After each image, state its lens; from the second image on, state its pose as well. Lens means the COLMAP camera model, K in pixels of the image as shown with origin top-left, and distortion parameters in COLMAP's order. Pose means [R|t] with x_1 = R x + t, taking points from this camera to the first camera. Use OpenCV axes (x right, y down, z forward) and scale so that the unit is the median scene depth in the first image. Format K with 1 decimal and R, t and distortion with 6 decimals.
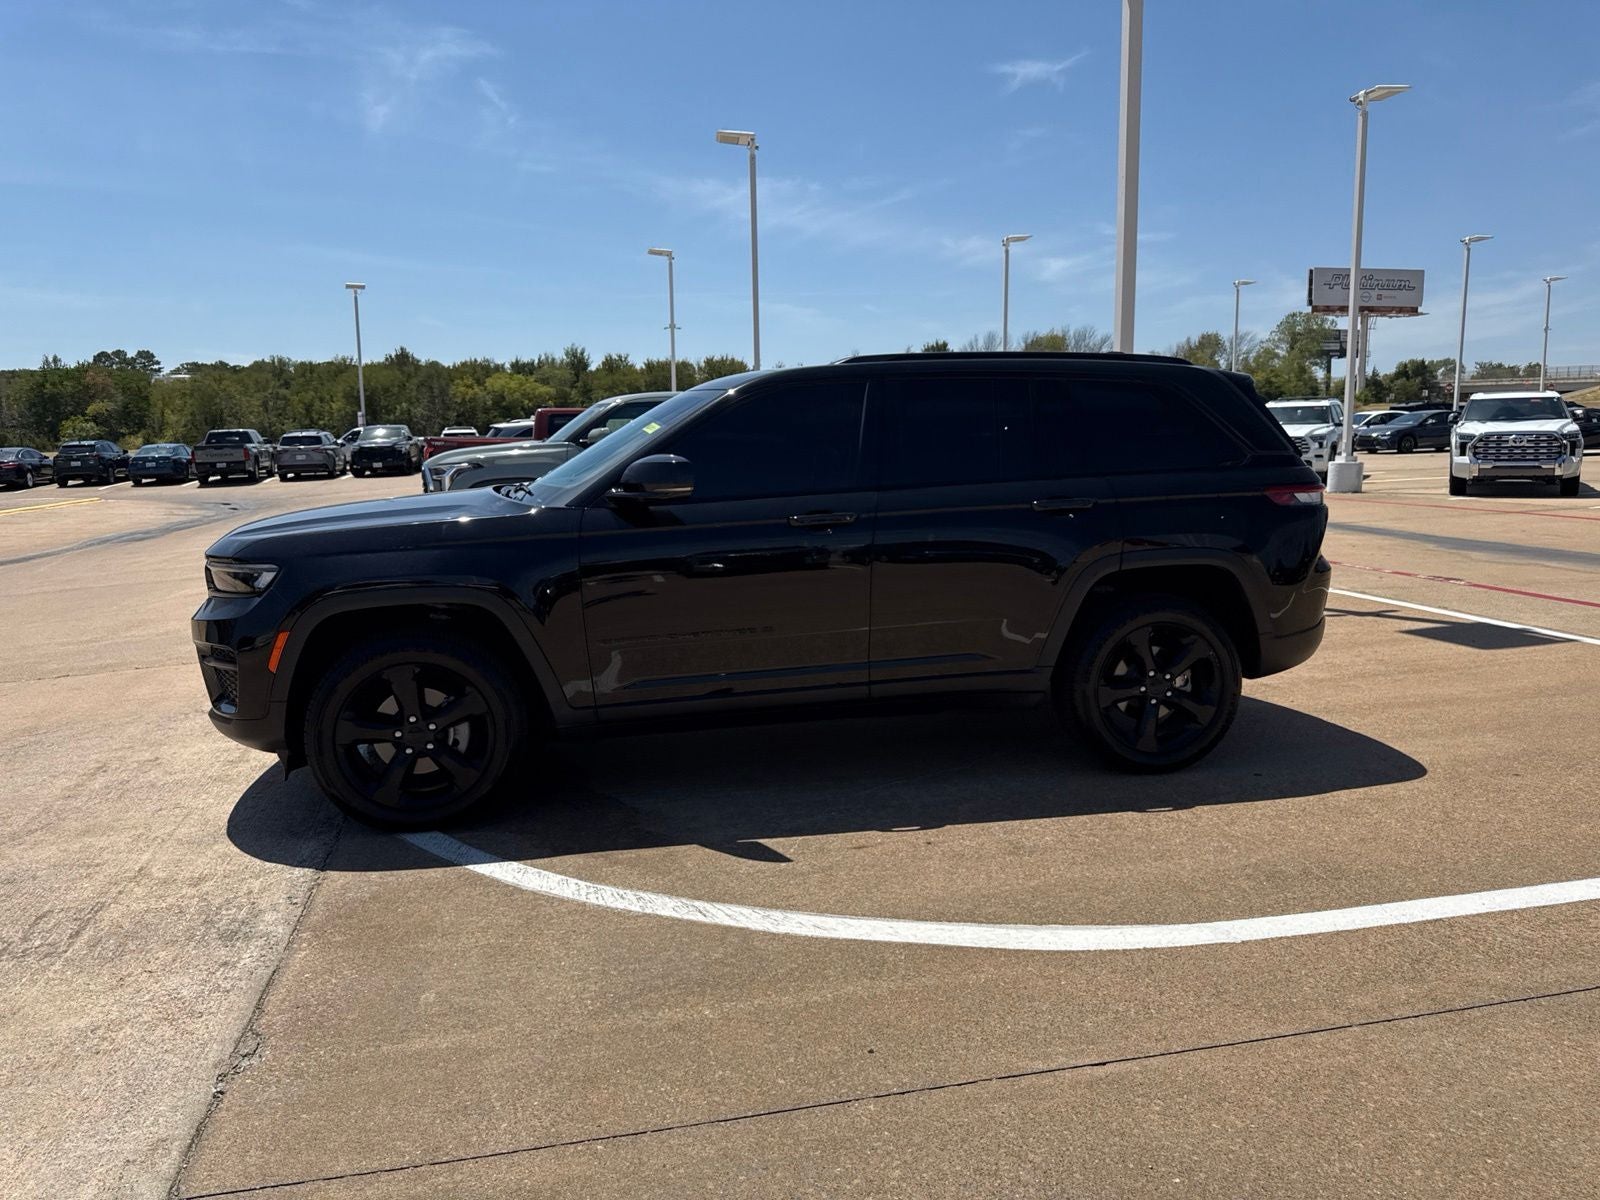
lens RADIAL K [[1124.8, 0, 796.2], [0, 1124.8, 593.1], [0, 0, 1]] dist [0.054774, -0.074542]
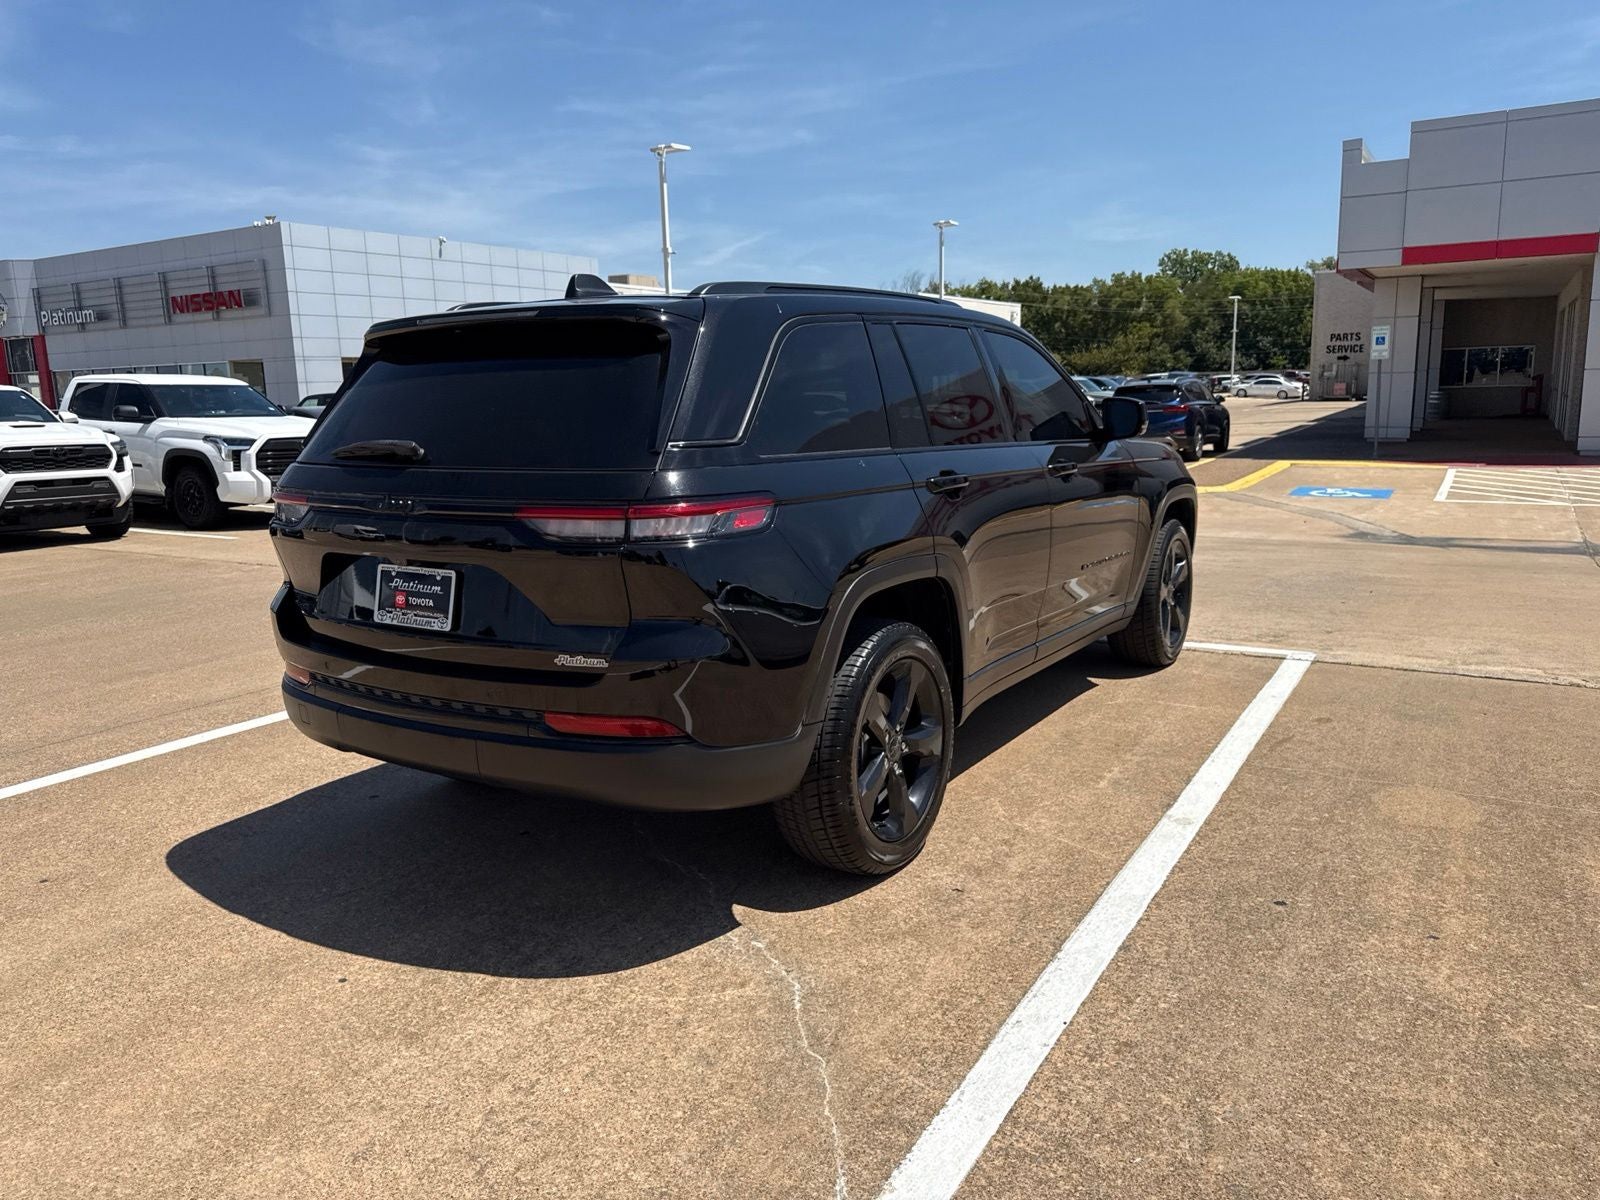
lens RADIAL K [[1139.8, 0, 794.8], [0, 1139.8, 595.7], [0, 0, 1]] dist [0.025725, -0.033998]
pose [[-0.696007, 0.157785, -0.700484, 0.870810], [-0.066578, 0.957173, 0.281757, -0.294259], [0.714942, 0.242742, -0.655694, 1.992013]]
